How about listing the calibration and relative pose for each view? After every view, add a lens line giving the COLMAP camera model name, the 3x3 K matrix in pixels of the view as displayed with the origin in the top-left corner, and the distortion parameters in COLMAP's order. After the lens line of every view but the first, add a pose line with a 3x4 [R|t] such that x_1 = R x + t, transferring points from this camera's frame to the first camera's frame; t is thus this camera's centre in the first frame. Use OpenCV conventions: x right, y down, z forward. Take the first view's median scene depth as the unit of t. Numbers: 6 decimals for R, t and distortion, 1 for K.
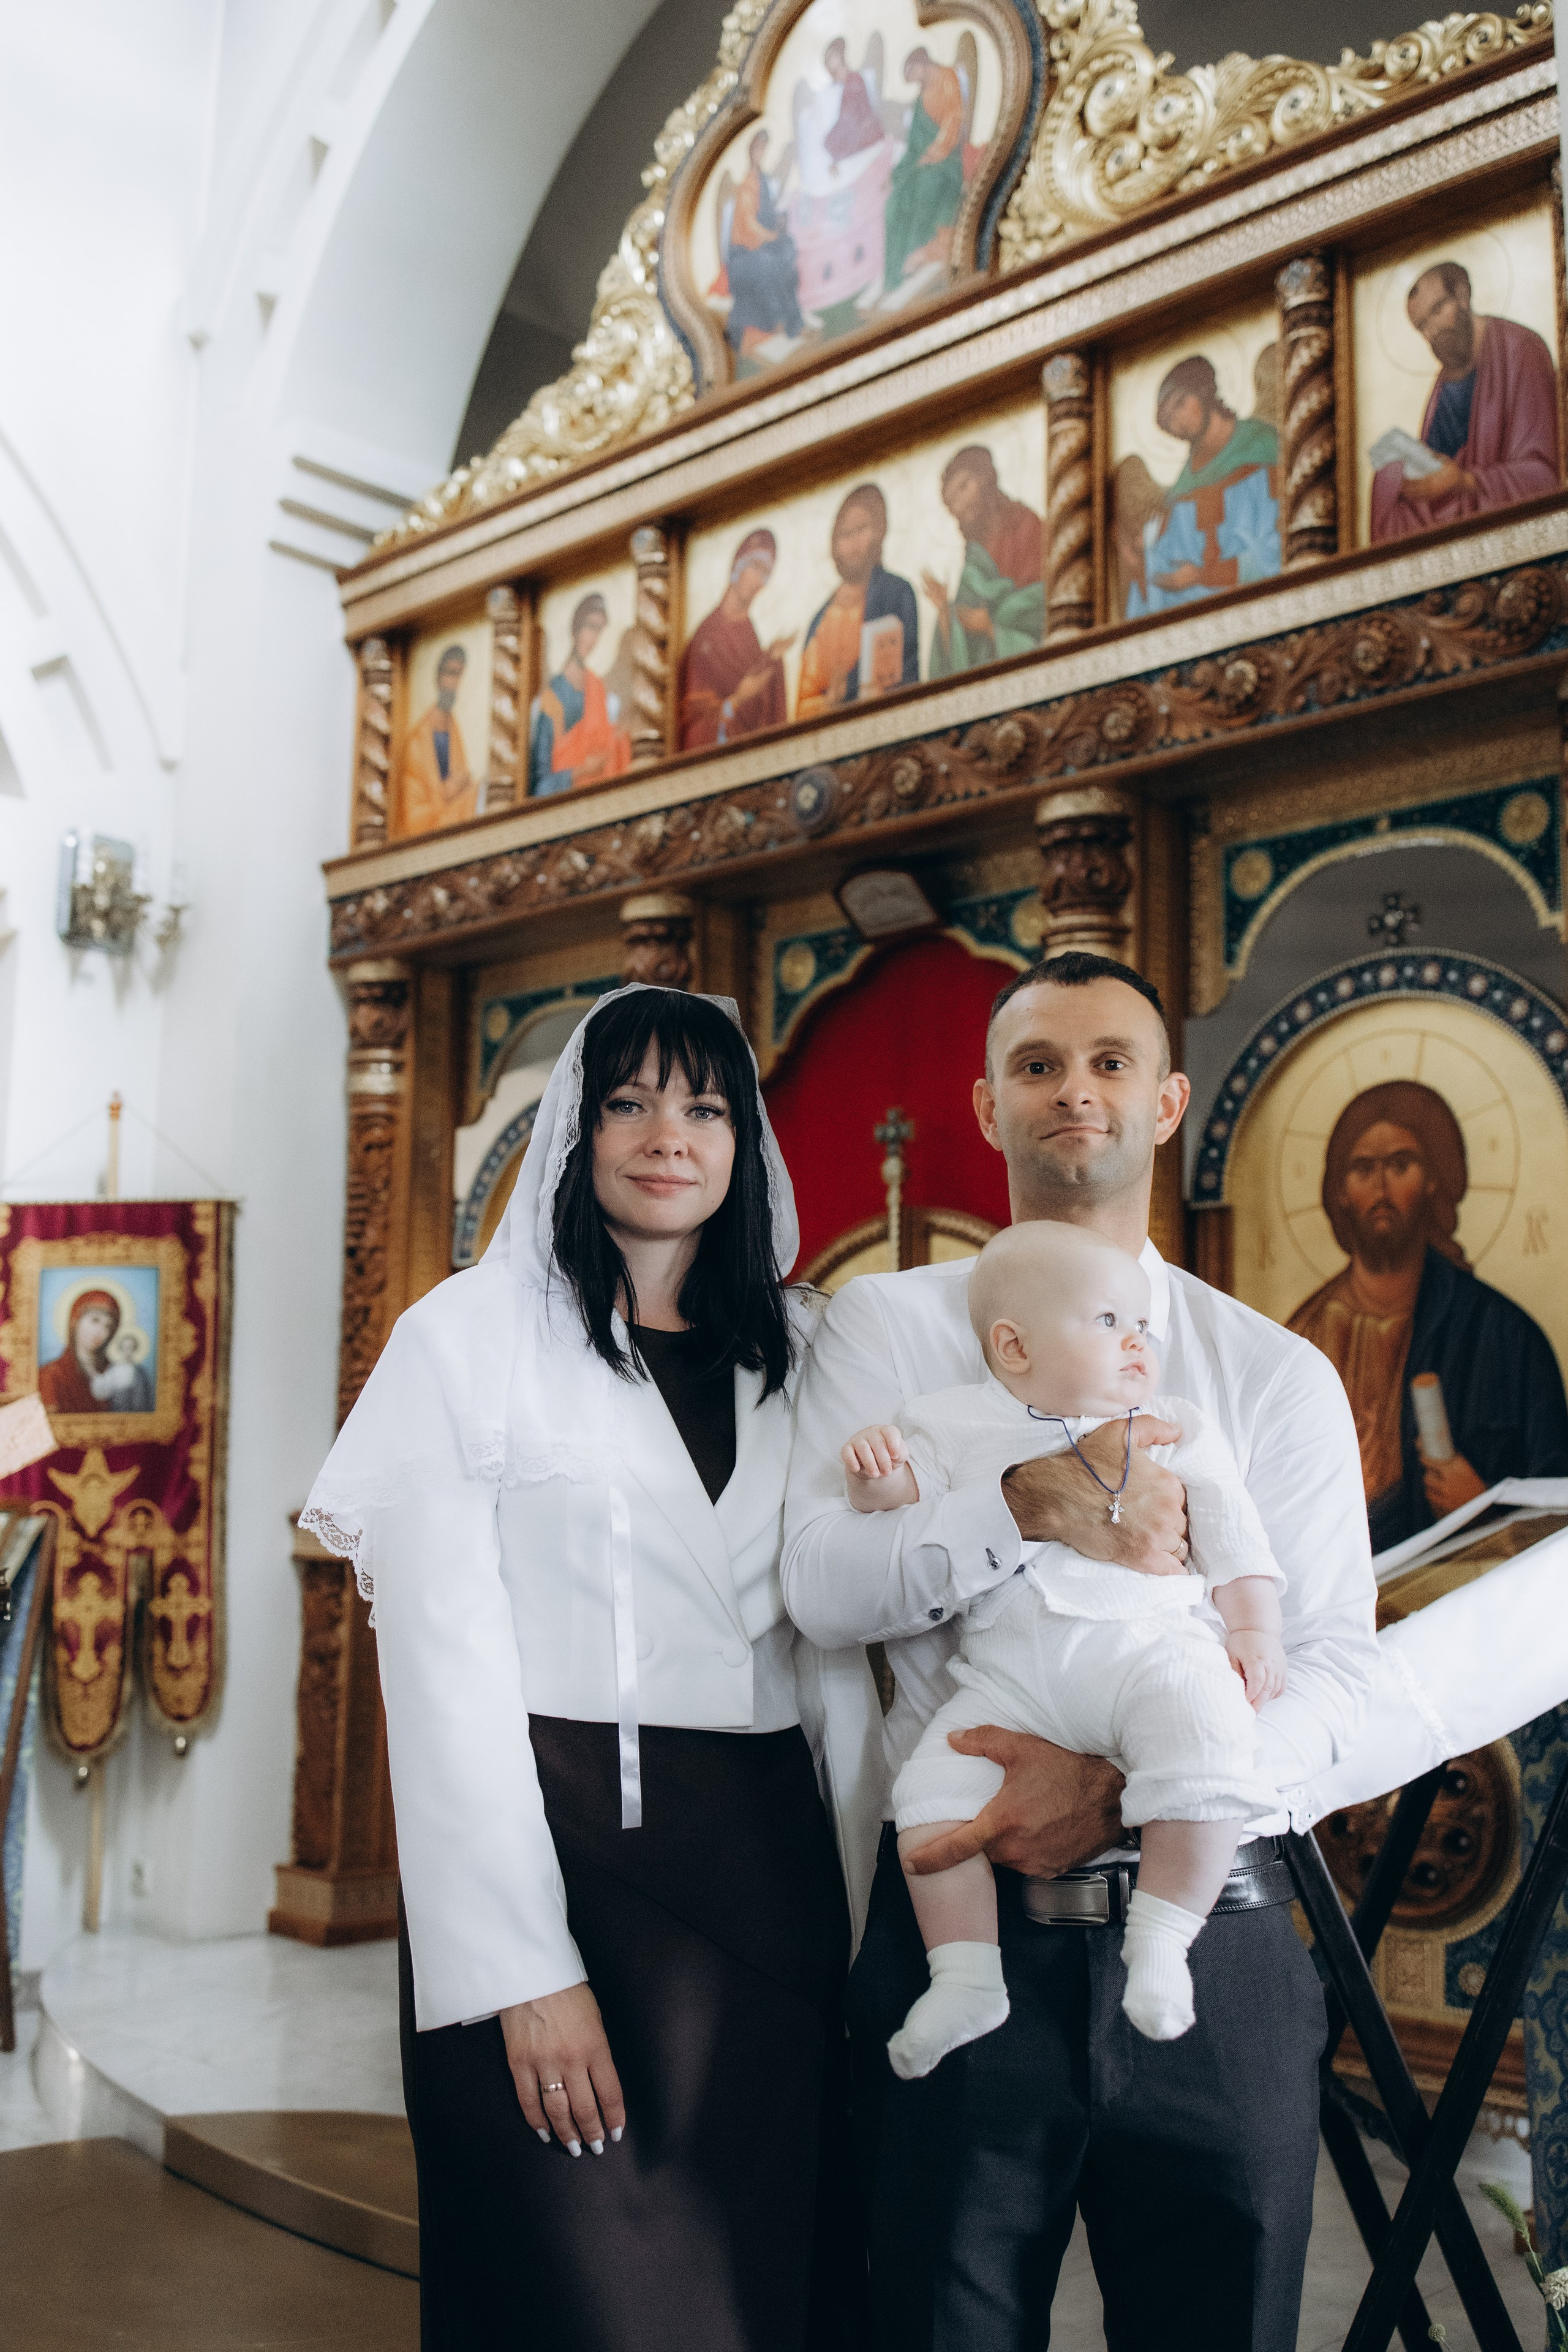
lens RADIAL K [[2310.5, 0, 784.0], [0, 2310.5, 1176.0], [0, 0, 1]] dist [0.075051, -0.239902]
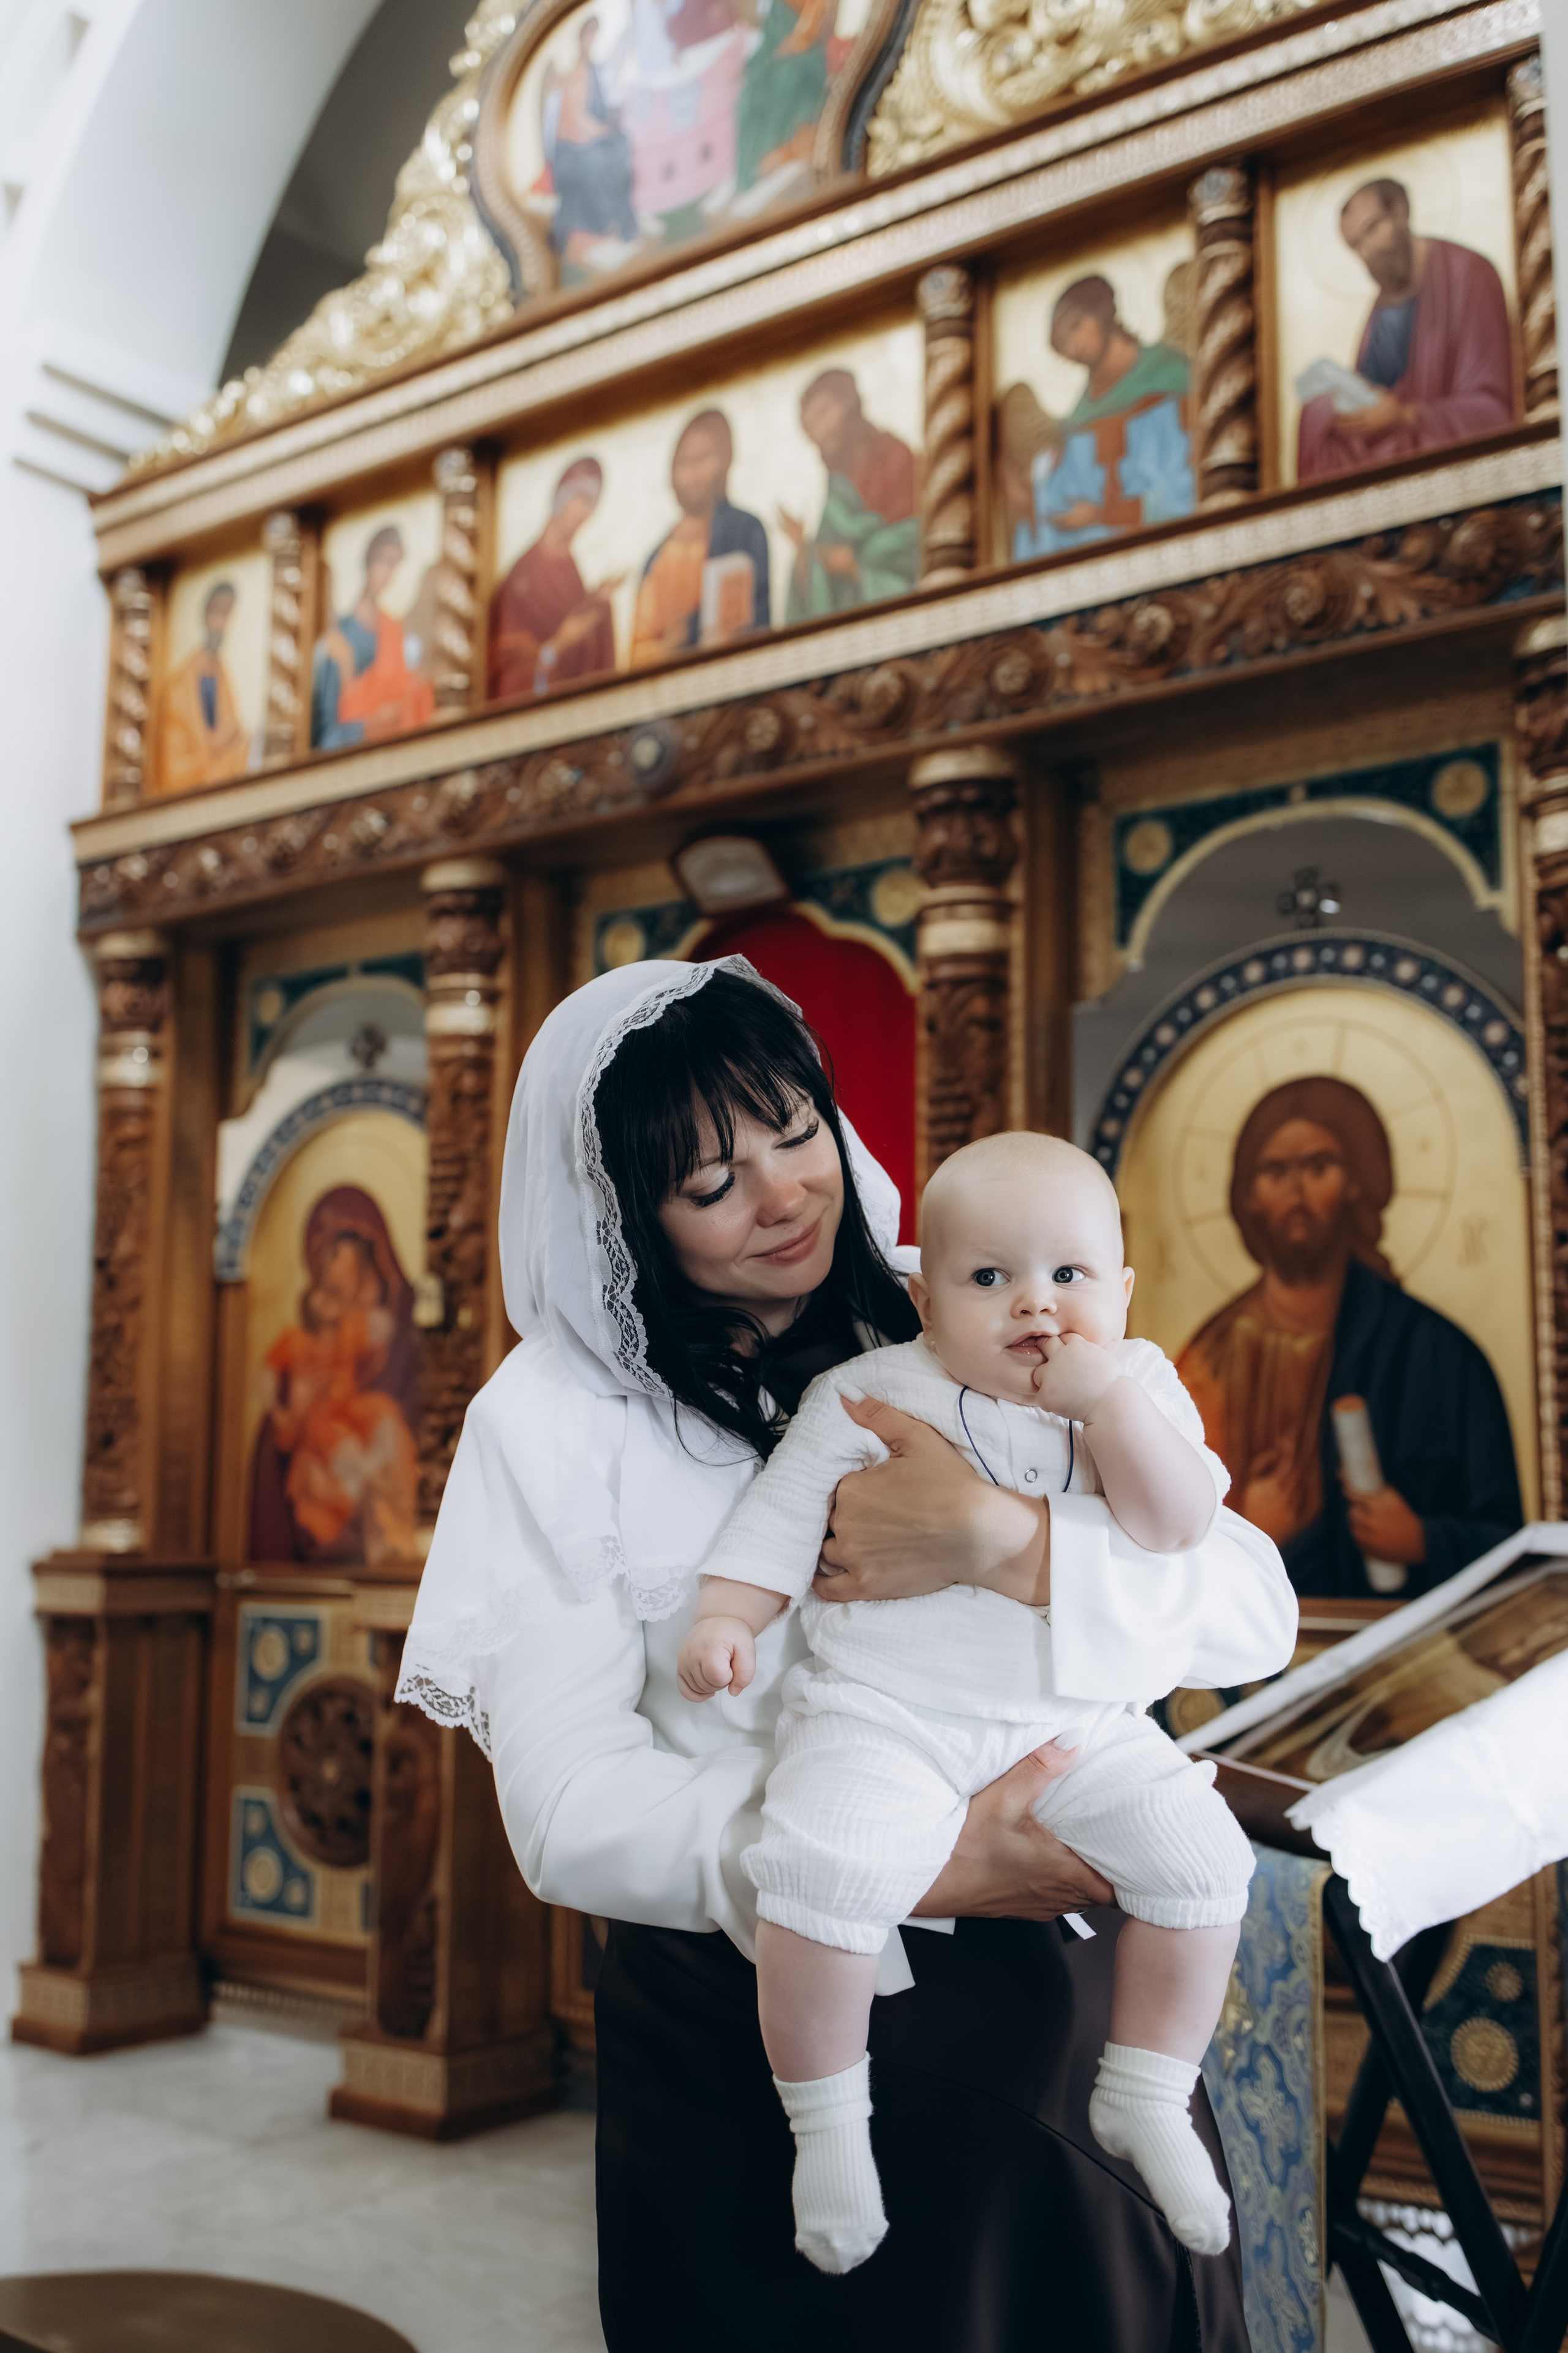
lens RADIAL K [[2386.5, 0, 751.7], [0, 2386.5, 1178.5], [0, 0, 1]] dist [0.071110, -0.241417]
pose [[0.993670, 0.008641, 0.112007, -0.050096], [-0.007961, 0.999947, -0.006519, 0.006099], [-0.112057, 0.005586, 0.993686, 0.077361]]
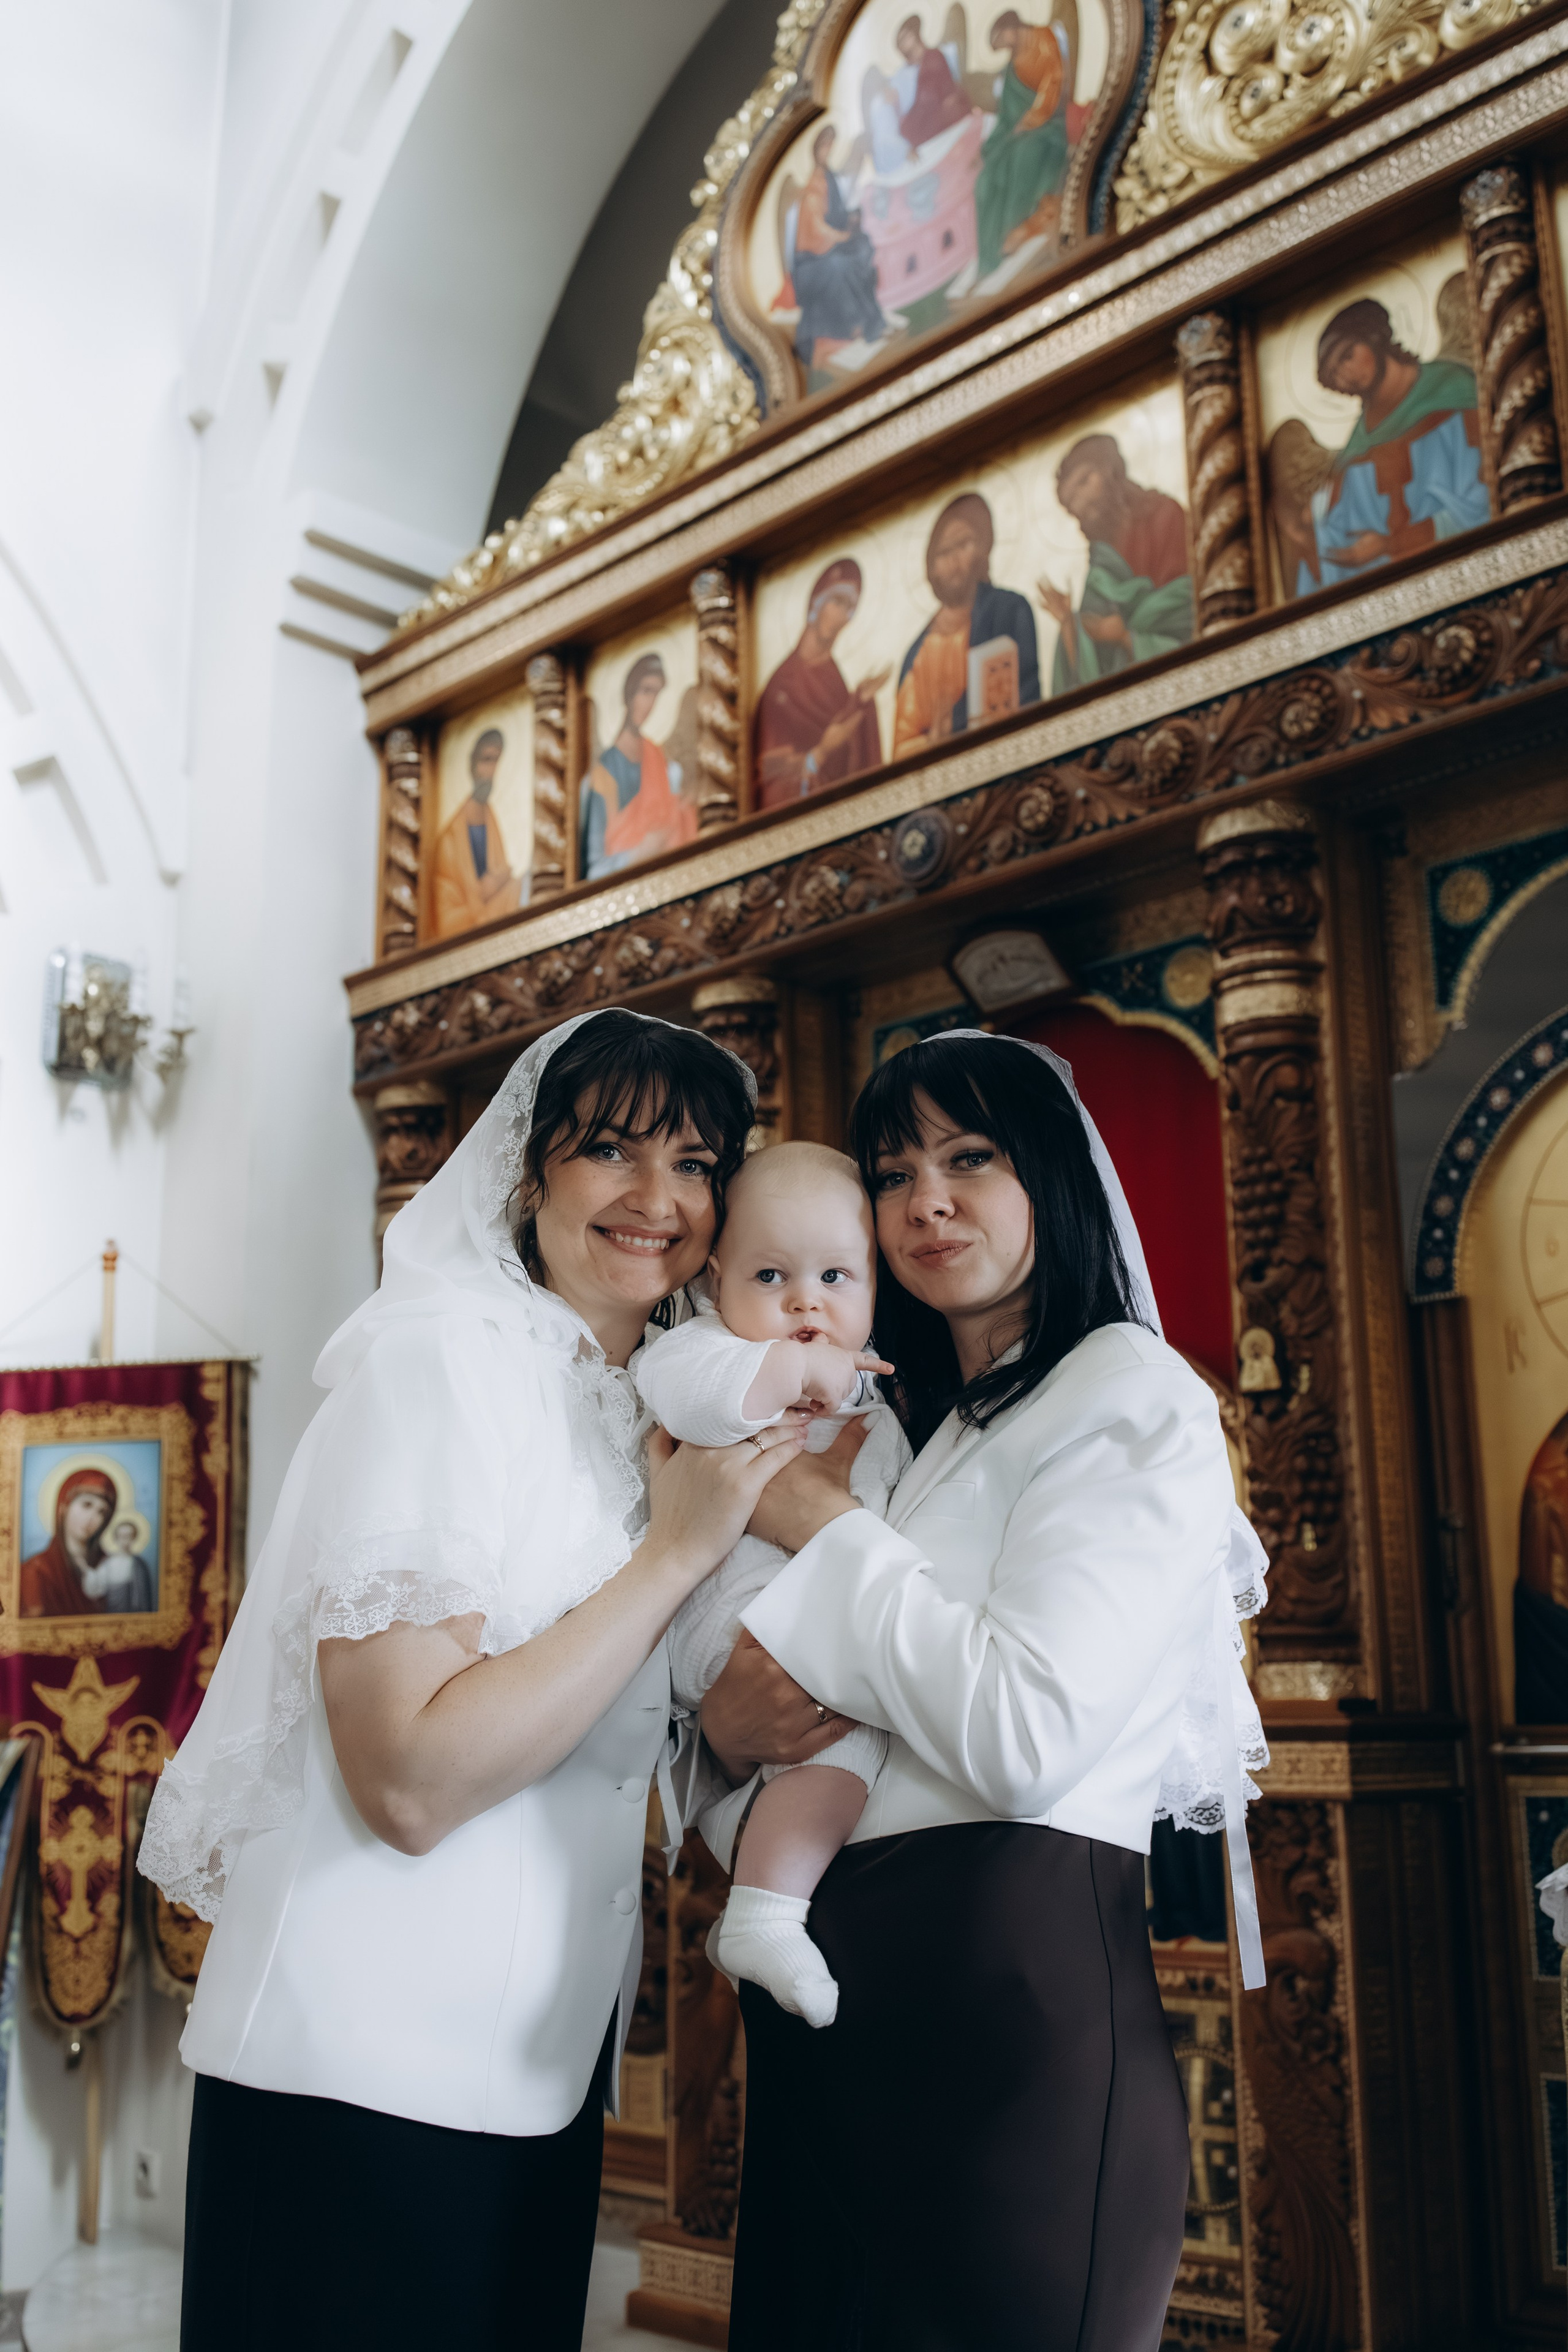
lens RADIAL K [[2310.5, 0, 784.0], [0, 2310.5, 1176.0], [0, 0, 1]] dist [0.075051, -0.239902]
pose [[0.999434, -0.033098, -0.006037, -0.035587], [0.032362, 0.994805, -0.096514, 0.037090], [0.009200, 0.096264, 0.995313, 0.159472]]
